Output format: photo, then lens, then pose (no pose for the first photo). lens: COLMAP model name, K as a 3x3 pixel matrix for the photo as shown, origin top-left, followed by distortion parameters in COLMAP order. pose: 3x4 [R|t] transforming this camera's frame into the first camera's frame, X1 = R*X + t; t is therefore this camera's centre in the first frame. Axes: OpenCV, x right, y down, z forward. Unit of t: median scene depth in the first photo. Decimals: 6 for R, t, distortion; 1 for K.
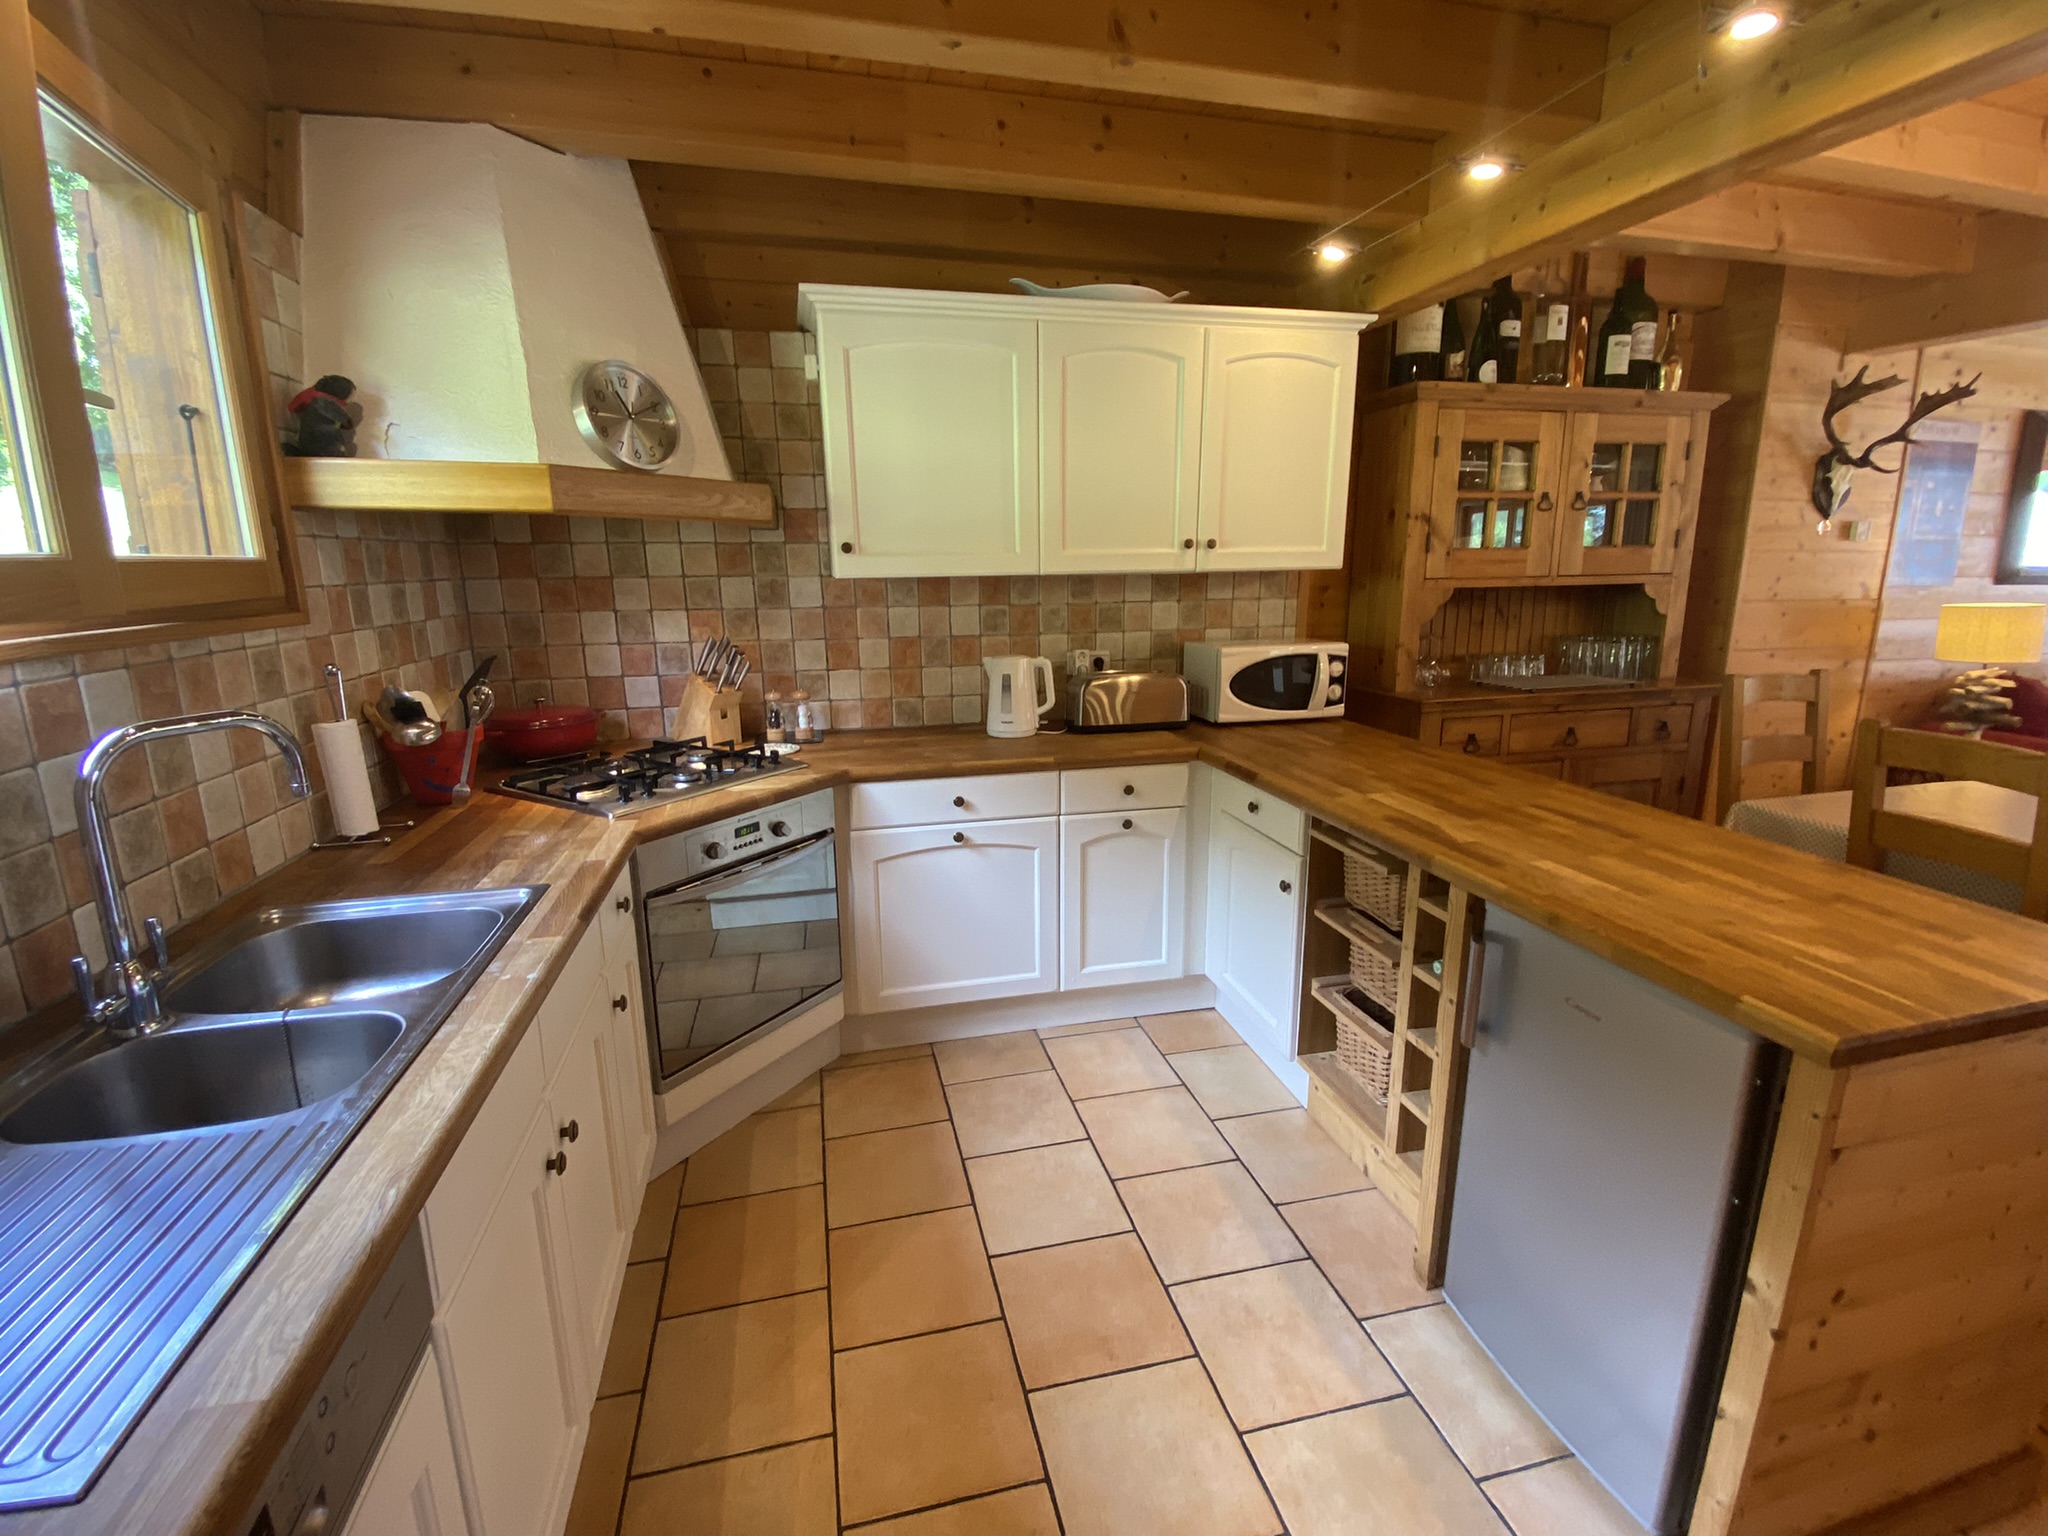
lens RADIAL K [[902.6, 0, 1003.8], [0, 902.6, 769.9], [0, 0, 1]] dist [0.065258, -0.048429]
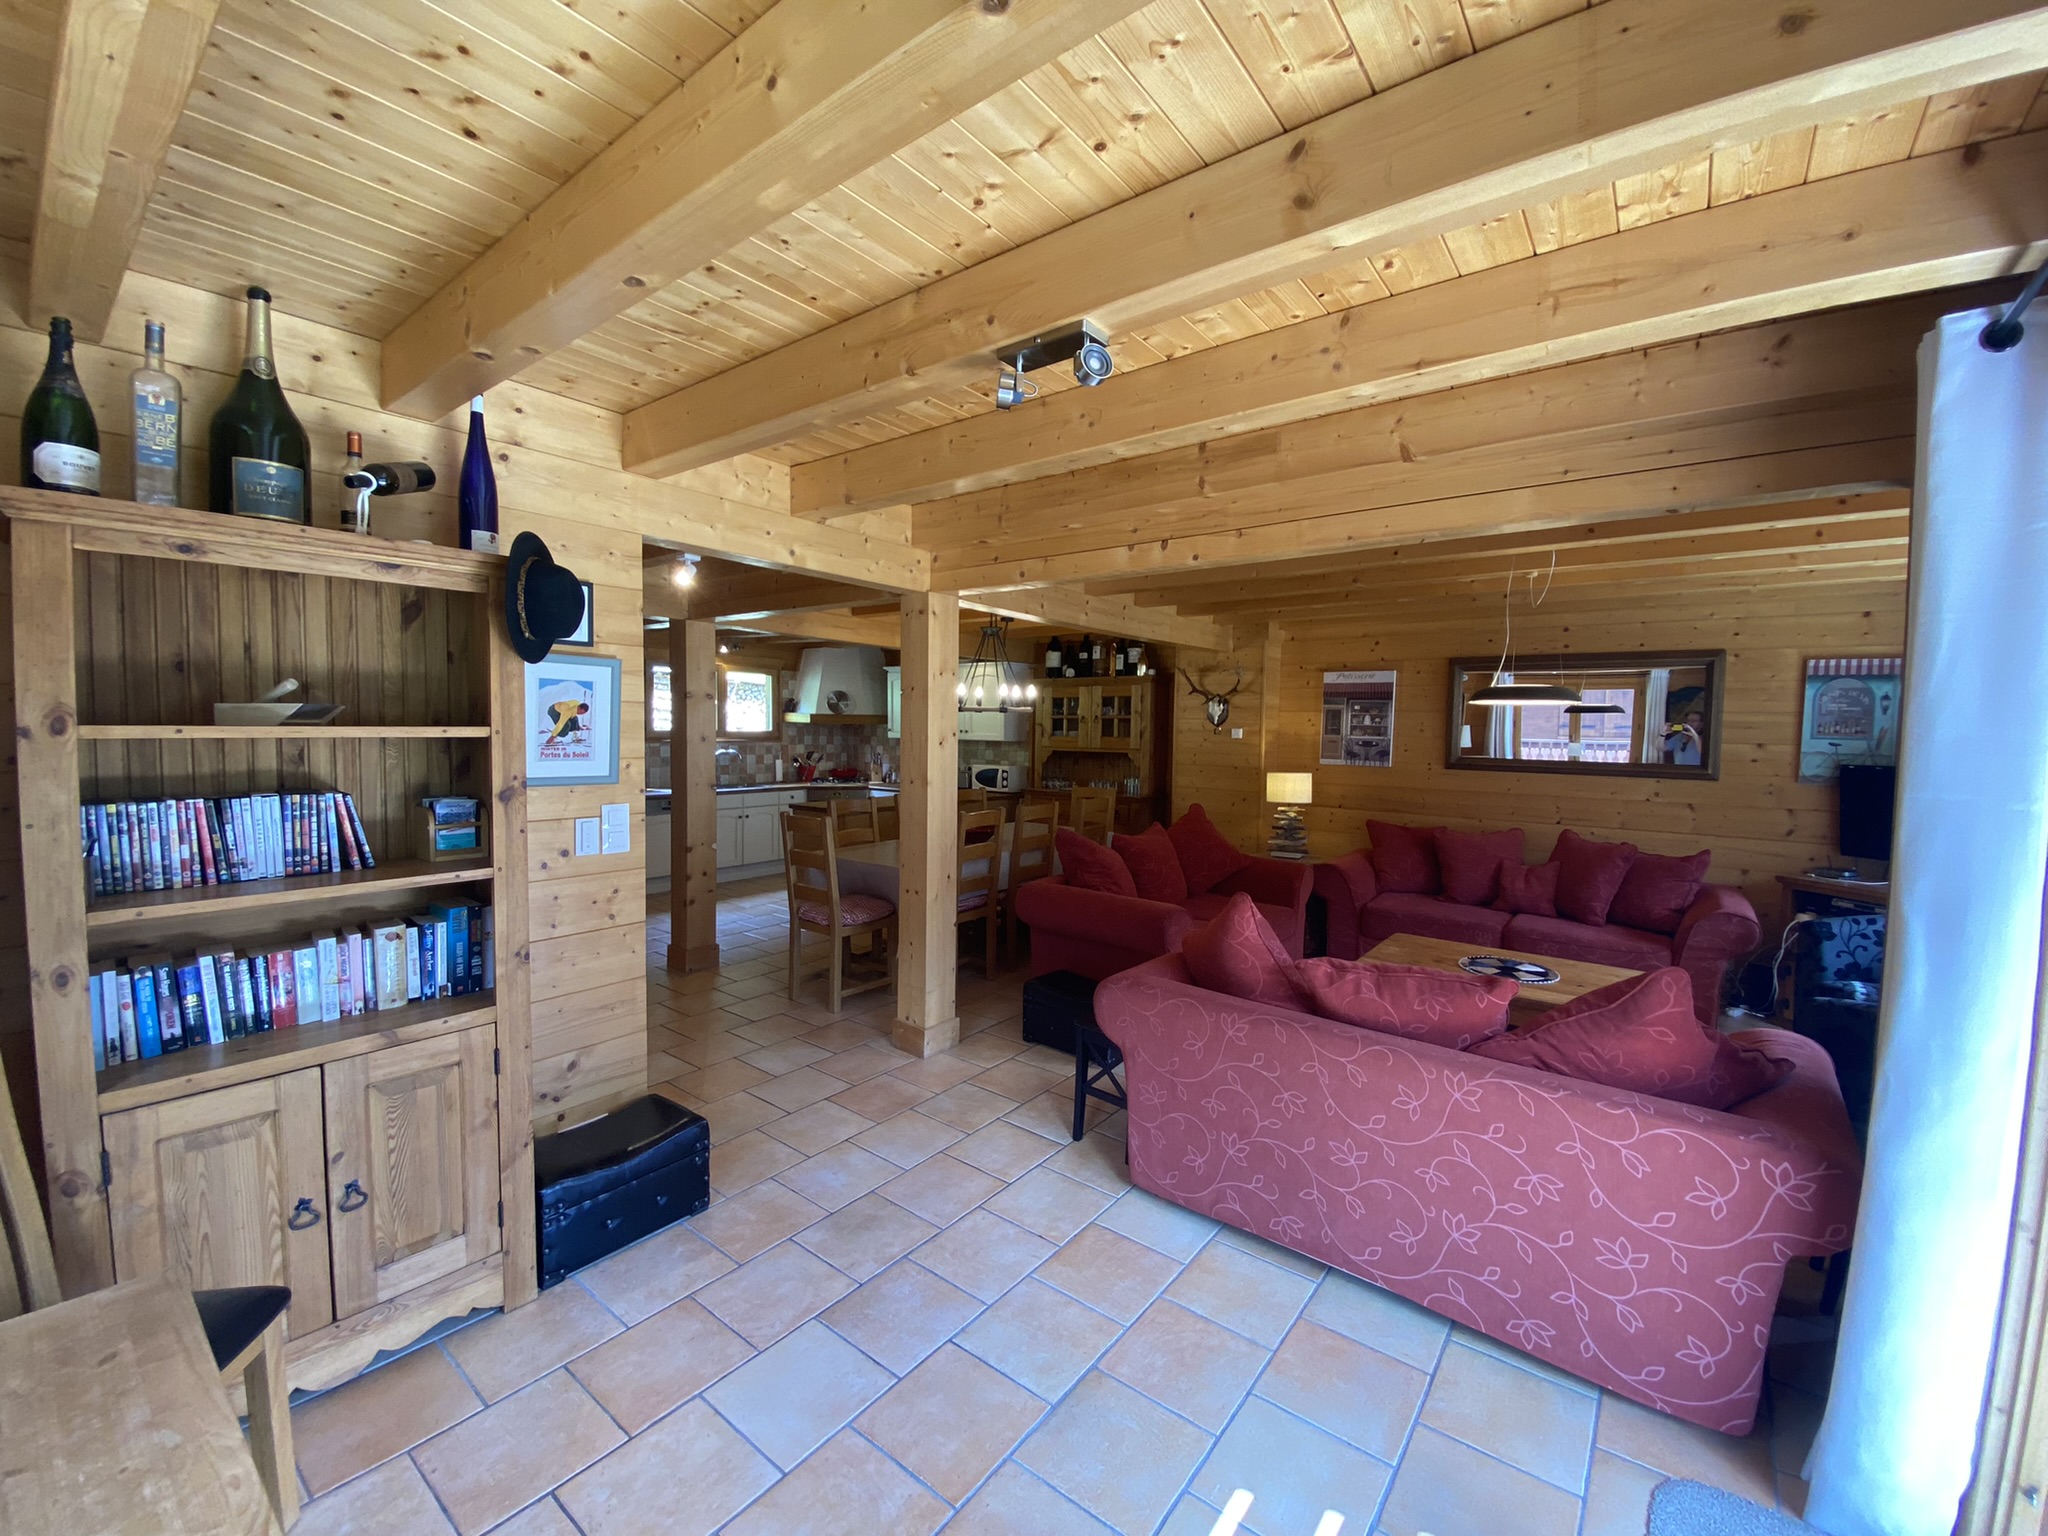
lens RADIAL K [[828.7, 0, 1026.2], [0, 828.7, 766.0], [0, 0, 1]] dist [0.022232, -0.021906]
pose [[0.619599, 0.057772, -0.782790, 2.545003], [-0.197095, 0.976786, -0.083917, 0.067120], [0.759770, 0.206279, 0.616602, -0.568702]]
